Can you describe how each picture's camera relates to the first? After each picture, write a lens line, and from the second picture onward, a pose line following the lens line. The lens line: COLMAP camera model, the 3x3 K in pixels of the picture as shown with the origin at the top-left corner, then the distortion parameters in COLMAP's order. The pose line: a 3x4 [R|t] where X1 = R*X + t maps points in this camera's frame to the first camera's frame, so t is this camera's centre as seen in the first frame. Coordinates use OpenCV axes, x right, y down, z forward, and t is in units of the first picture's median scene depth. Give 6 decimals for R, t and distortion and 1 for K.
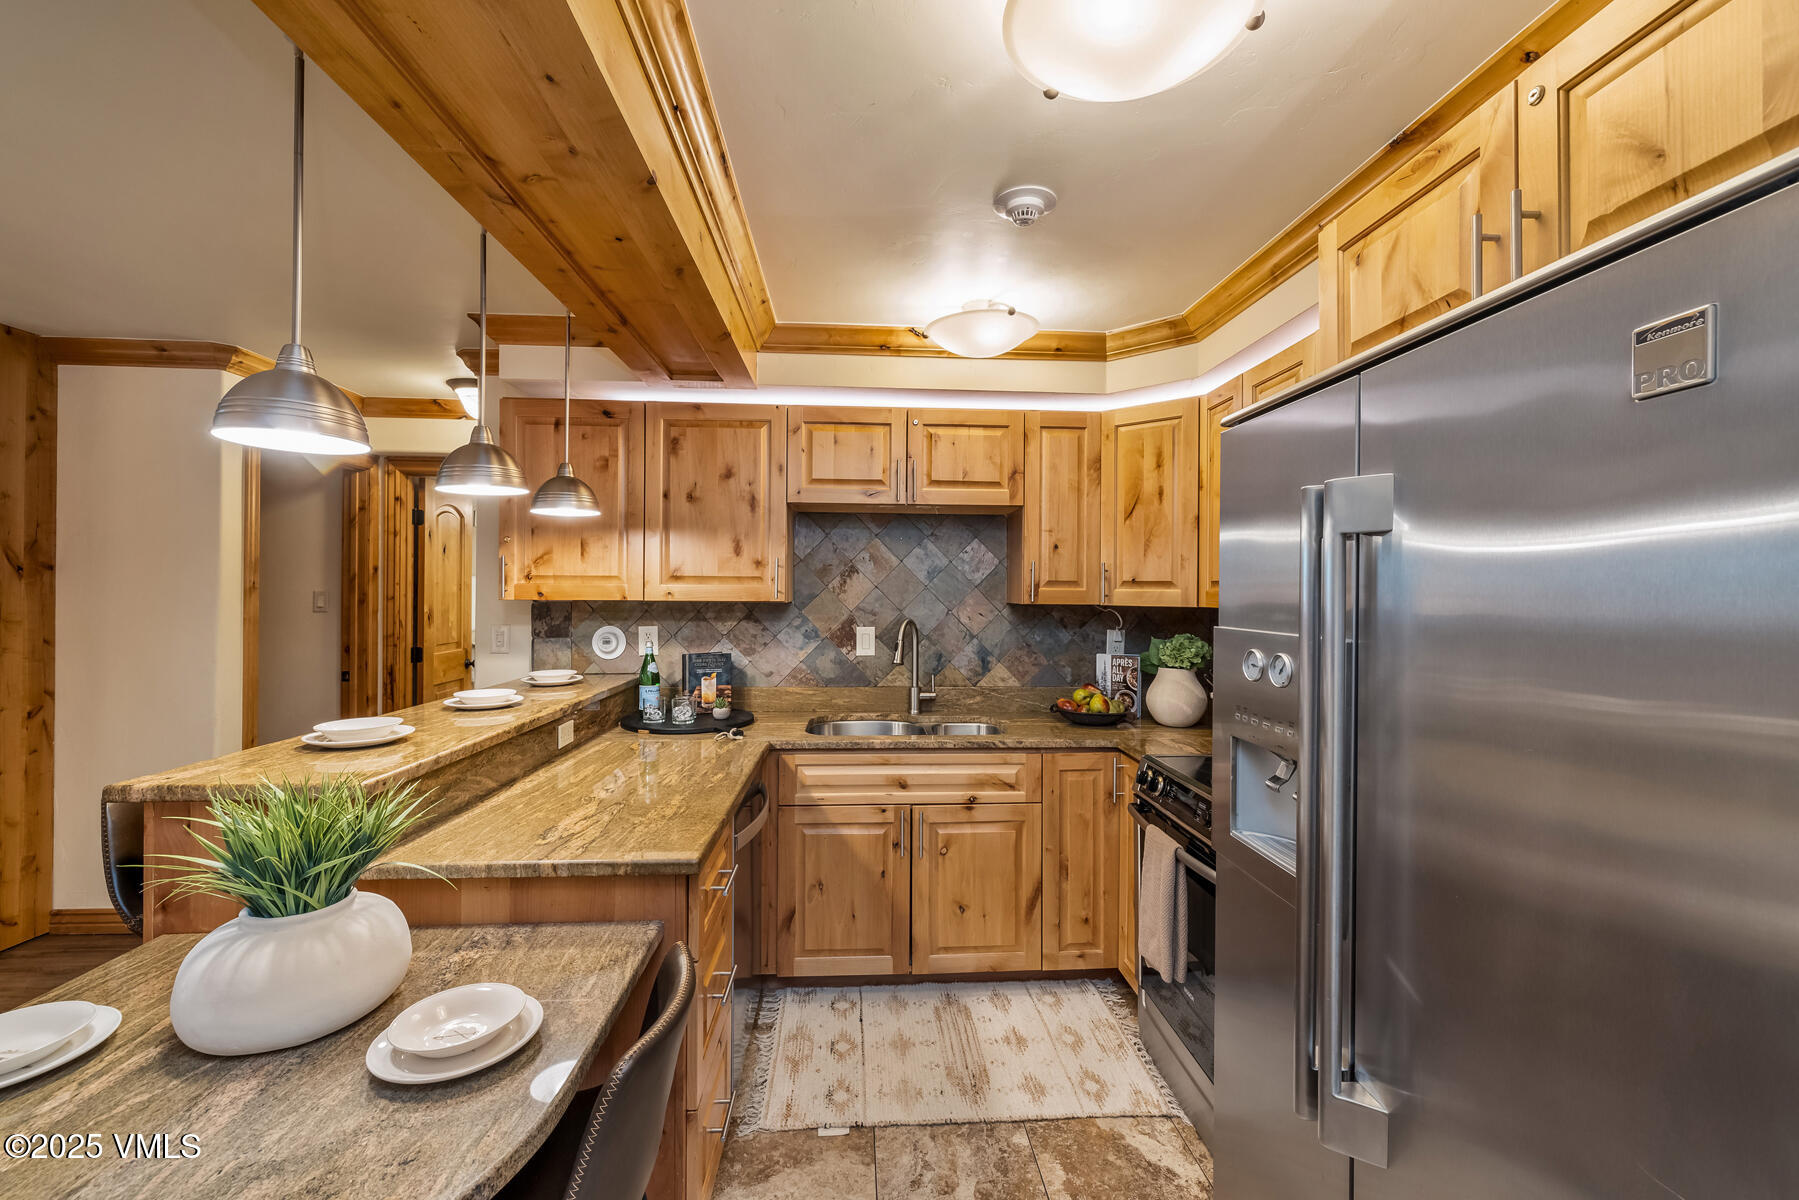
lens RADIAL K [[752.0, 0, 906.7], [0, 752.0, 593.9], [0, 0, 1]] dist [-0.000652, -0.000327]
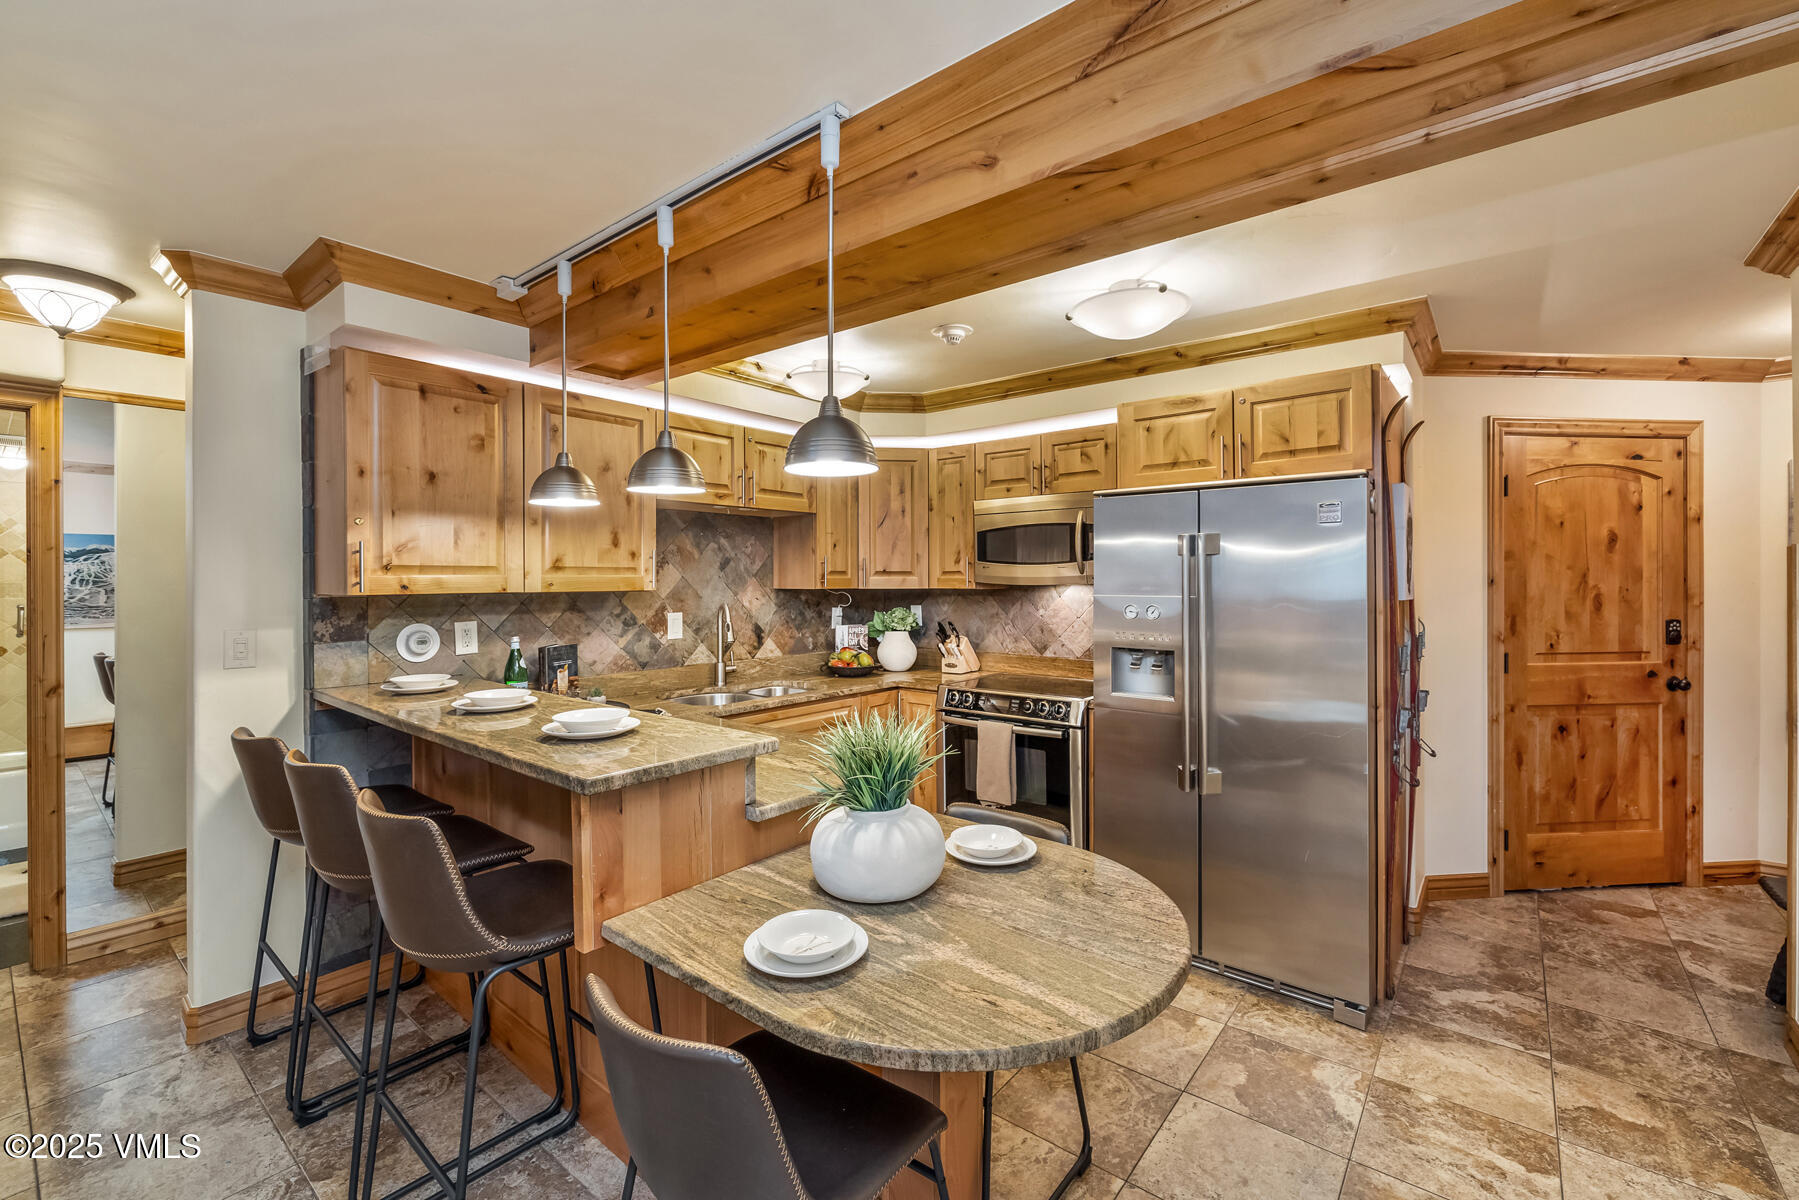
lens RADIAL K [[752.0, 0, 909.0], [0, 752.0, 587.1], [0, 0, 1]] dist [-0.000652, -0.000327]
pose [[0.681560, -0.016288, 0.731581, -0.659866], [0.008883, 0.999863, 0.013985, -0.006628], [-0.731708, -0.003033, 0.681612, -0.002430]]
